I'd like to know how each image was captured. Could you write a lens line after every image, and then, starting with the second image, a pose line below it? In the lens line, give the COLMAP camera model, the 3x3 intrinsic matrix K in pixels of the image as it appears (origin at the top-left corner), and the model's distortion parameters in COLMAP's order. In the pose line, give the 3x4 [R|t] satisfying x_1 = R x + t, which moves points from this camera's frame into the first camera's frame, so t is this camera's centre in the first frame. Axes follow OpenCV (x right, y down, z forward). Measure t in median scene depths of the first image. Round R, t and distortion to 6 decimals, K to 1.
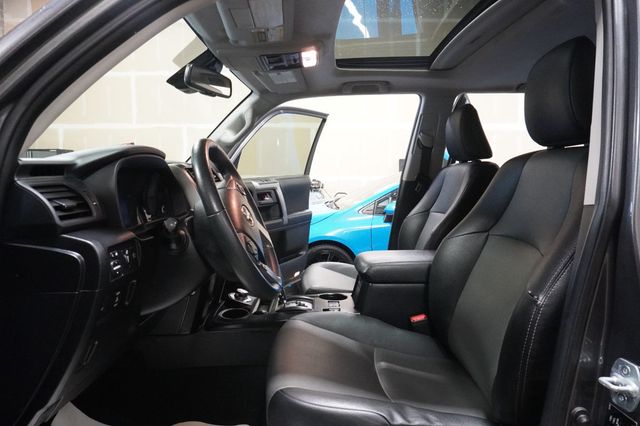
lens RADIAL K [[428.0, 0, 319.3], [0, 428.0, 217.4], [0, 0, 1]] dist [-0.031681, 0.004004]
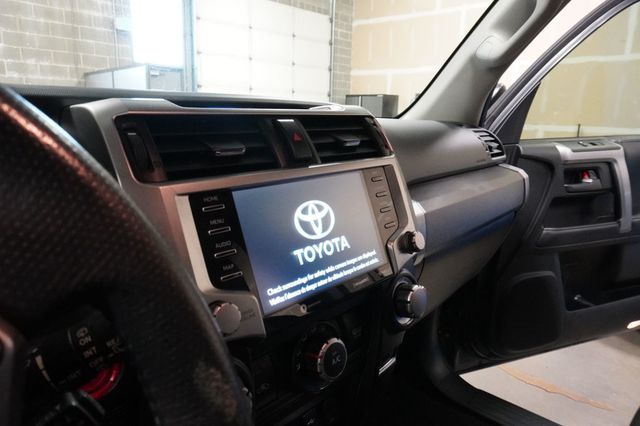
lens RADIAL K [[434.8, 0, 319.8], [0, 434.8, 211.9], [0, 0, 1]] dist [-0.031425, 0.019296]
pose [[0.739103, 0.157026, -0.655033, -0.023886], [-0.088019, 0.986625, 0.137200, -0.065246], [0.667816, -0.043749, 0.743039, 0.551630]]
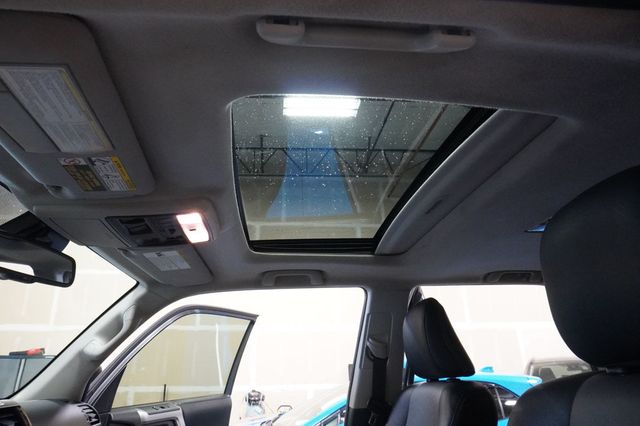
lens RADIAL K [[428.0, 0, 319.3], [0, 428.0, 217.4], [0, 0, 1]] dist [-0.031681, 0.004004]
pose [[0.993023, 0.021512, 0.115940, 0.063532], [0.032734, 0.894290, -0.446290, -0.060823], [-0.113285, 0.446971, 0.887346, 0.269970]]
